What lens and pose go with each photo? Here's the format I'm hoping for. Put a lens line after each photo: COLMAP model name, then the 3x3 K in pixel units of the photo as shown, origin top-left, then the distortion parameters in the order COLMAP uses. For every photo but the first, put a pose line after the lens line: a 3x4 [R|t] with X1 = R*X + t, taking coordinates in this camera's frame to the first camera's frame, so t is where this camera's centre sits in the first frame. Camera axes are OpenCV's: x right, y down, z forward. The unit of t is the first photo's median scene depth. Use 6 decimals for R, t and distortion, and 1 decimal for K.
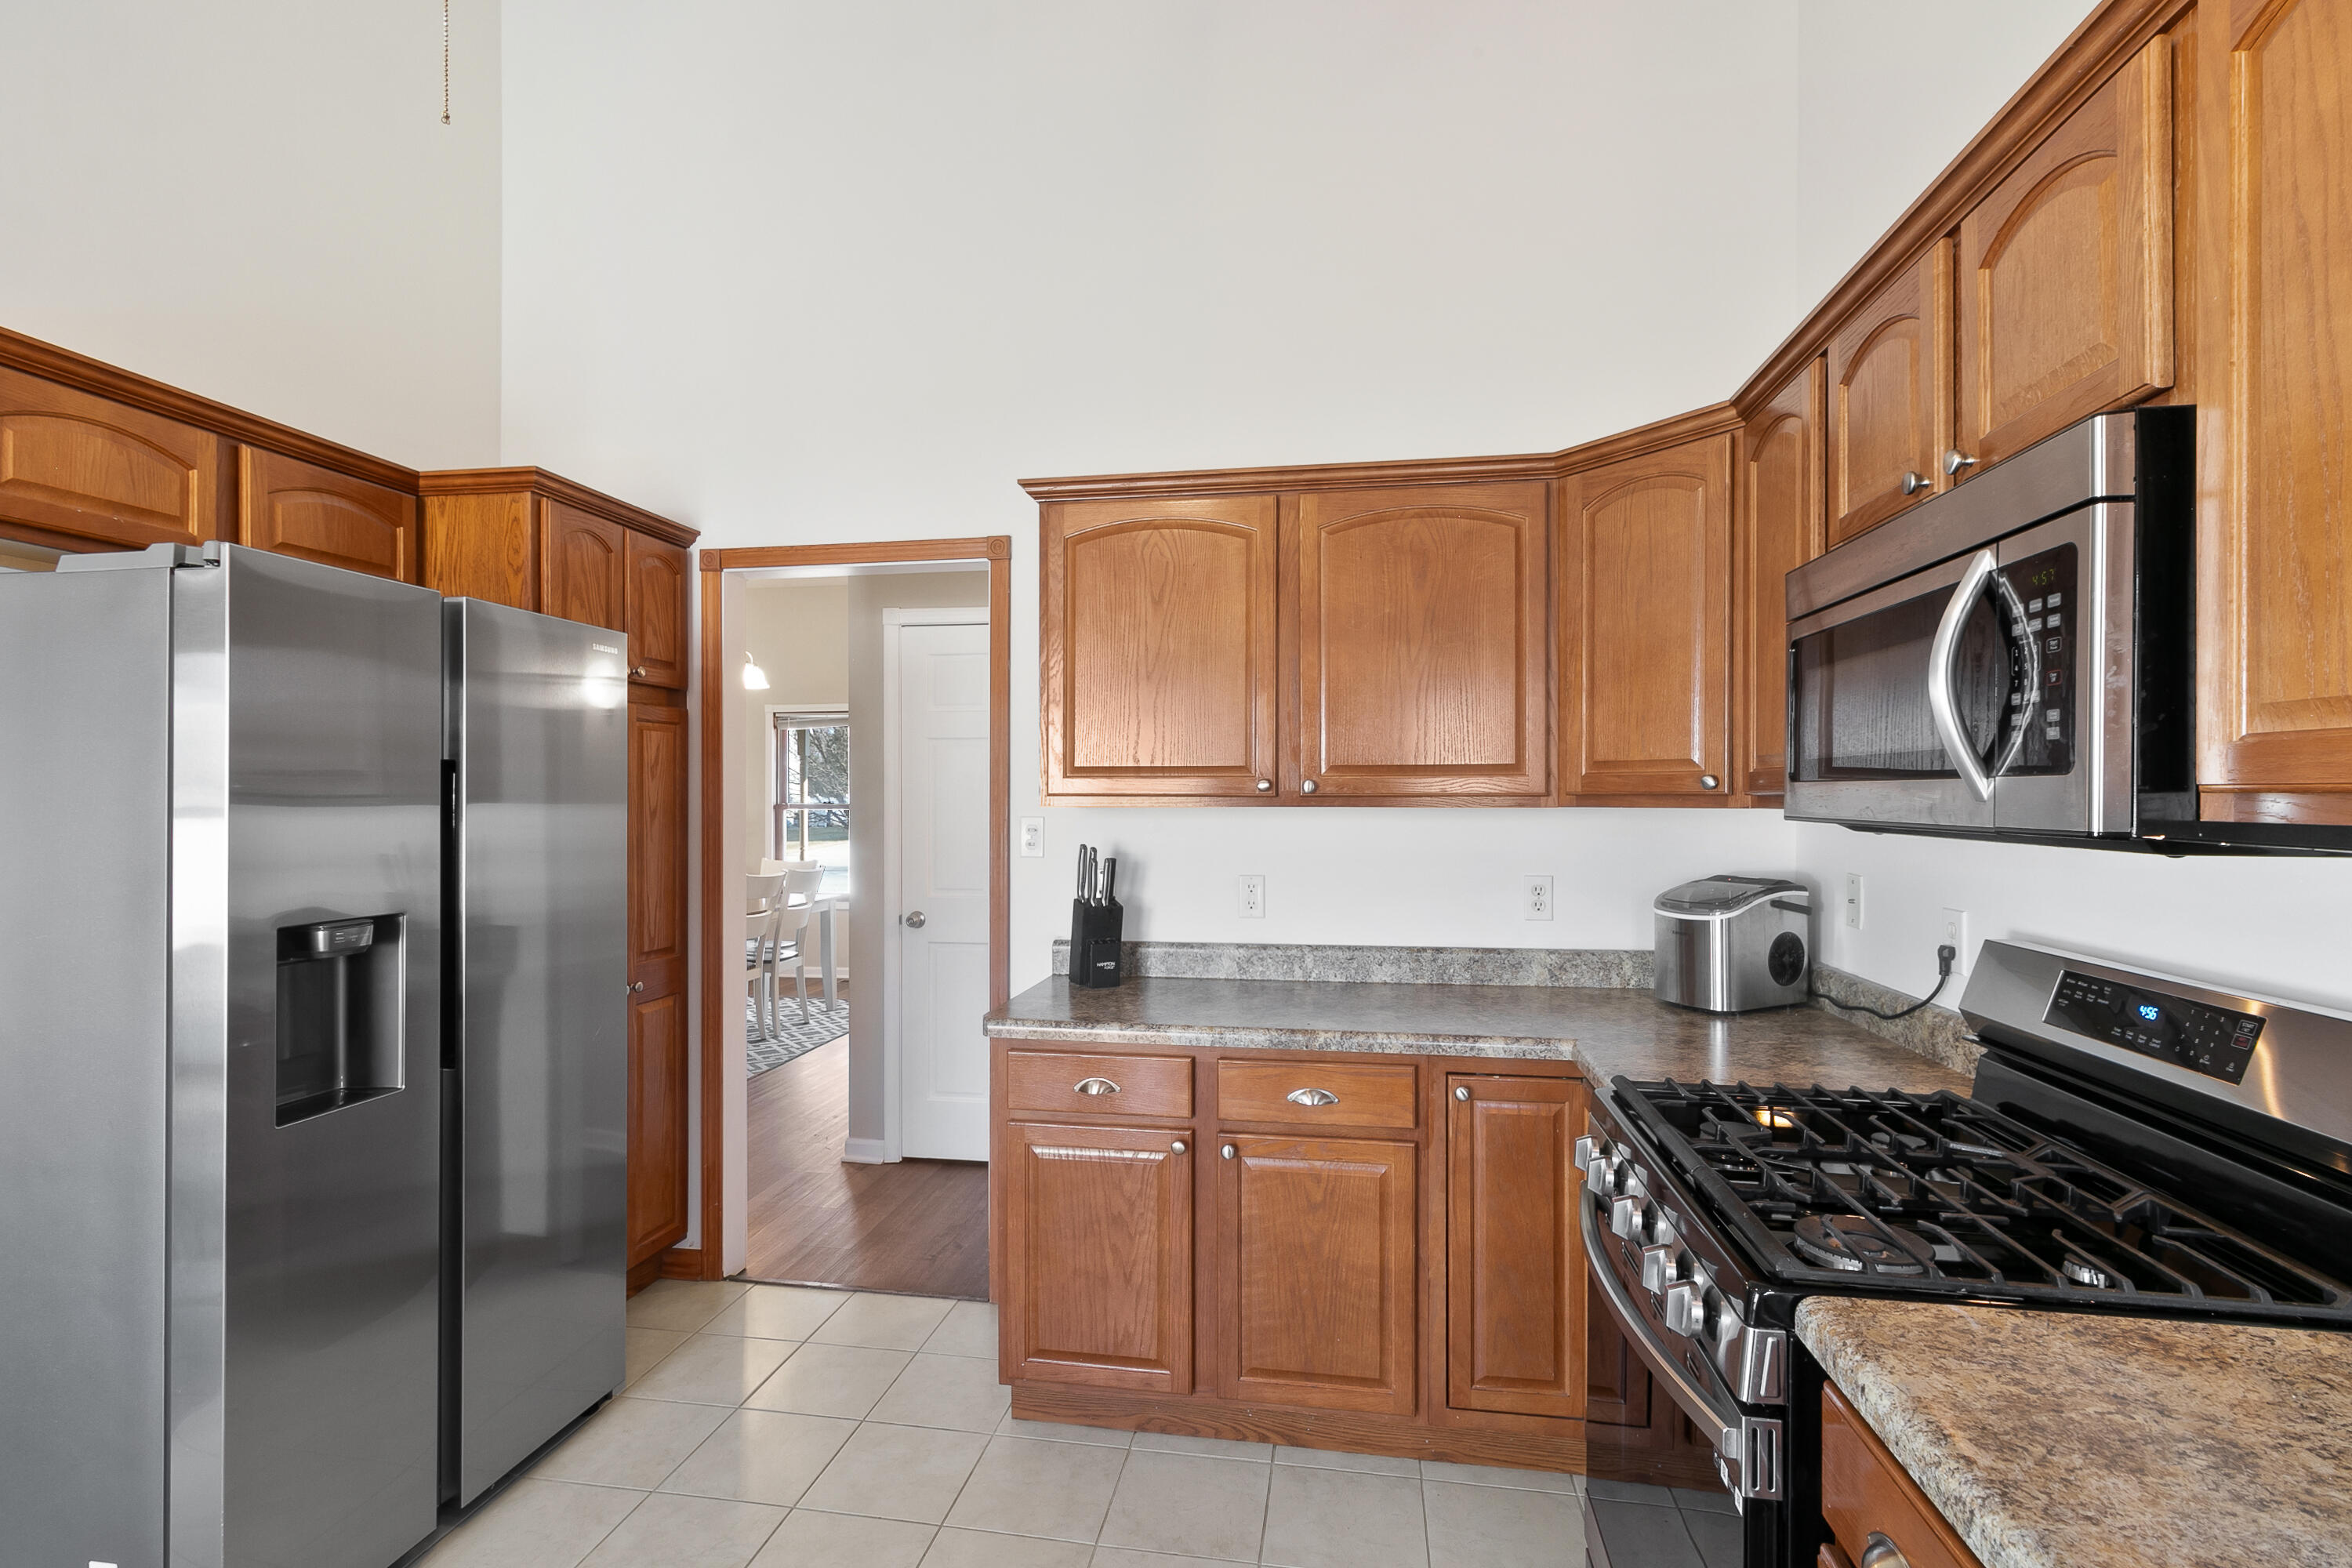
lens RADIAL K [[1088.6, 0, 1172.8], [0, 1088.6, 800.1], [0, 0, 1]] dist [-0.001166, -0.000091]
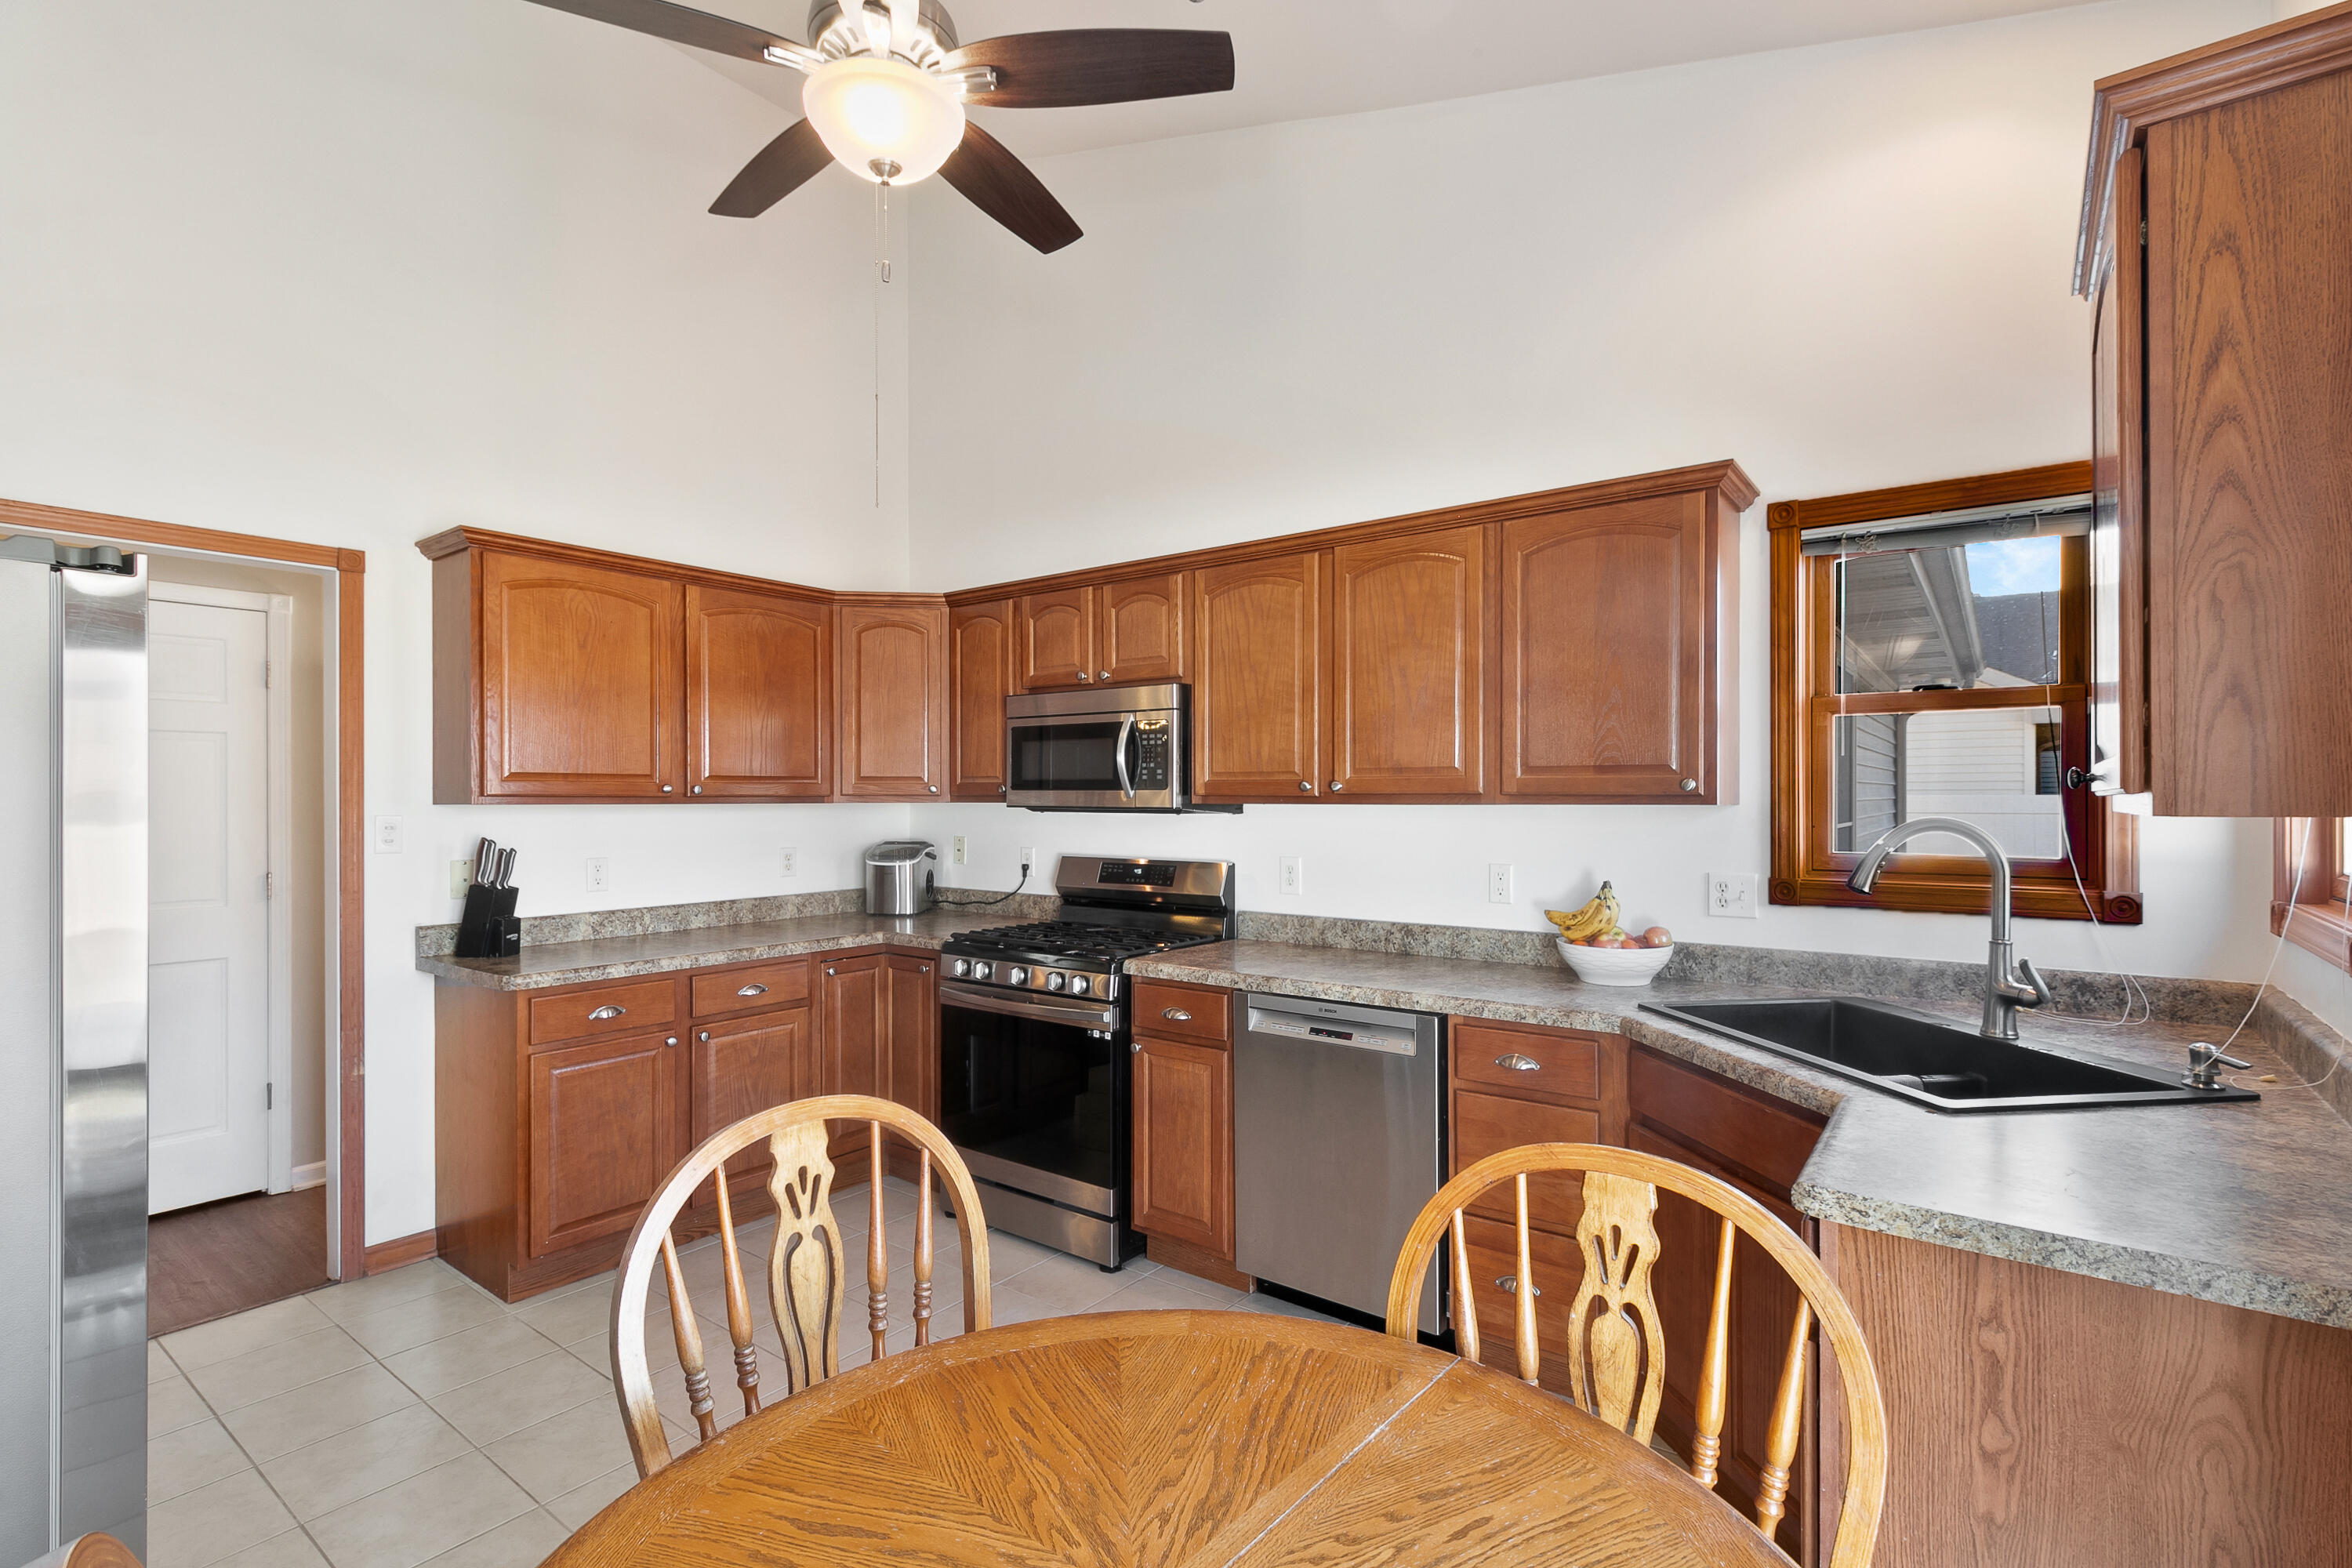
lens RADIAL K [[1088.6, 0, 1172.8], [0, 1088.6, 800.1], [0, 0, 1]] dist [-0.001166, -0.000091]
pose [[0.460624, -0.002653, 0.887591, -0.871153], [0.002785, 0.999995, 0.001544, 0.000775], [-0.887591, 0.001761, 0.460629, -0.221884]]
